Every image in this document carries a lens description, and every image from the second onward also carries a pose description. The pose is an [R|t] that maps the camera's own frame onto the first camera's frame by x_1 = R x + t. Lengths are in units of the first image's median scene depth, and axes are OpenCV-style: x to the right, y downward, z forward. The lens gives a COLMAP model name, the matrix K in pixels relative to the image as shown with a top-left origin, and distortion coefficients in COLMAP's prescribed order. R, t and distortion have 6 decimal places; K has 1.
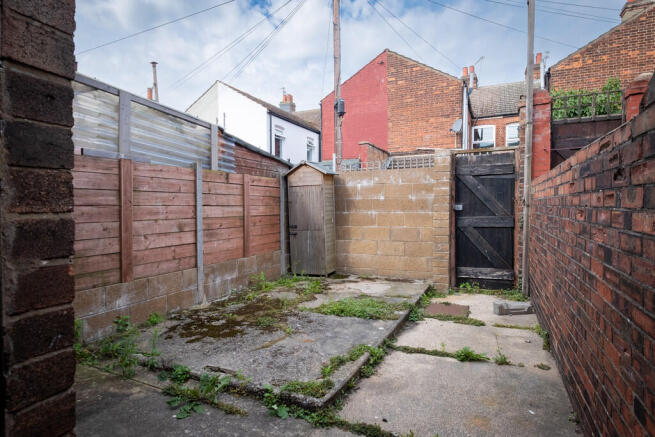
lens RADIAL K [[367.8, 0, 326.6], [0, 367.8, 223.2], [0, 0, 1]] dist [0.000331, 0.000786]
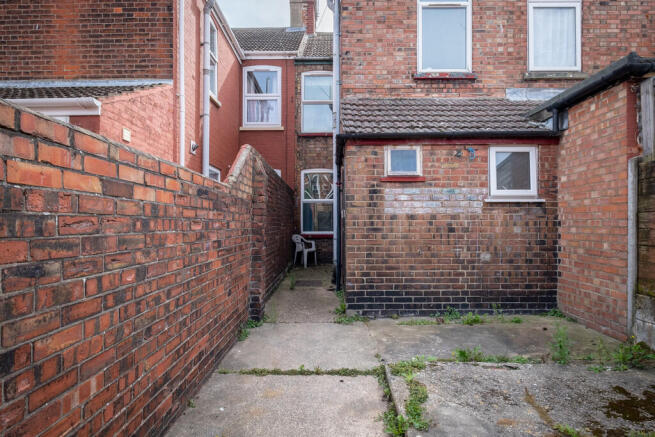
lens RADIAL K [[367.8, 0, 327.3], [0, 367.8, 217.3], [0, 0, 1]] dist [0.000331, 0.000786]
pose [[-0.912453, 0.009834, -0.409064, 0.550263], [-0.001144, 0.999646, 0.026584, -0.058289], [0.409181, 0.024724, -0.912118, 1.619399]]
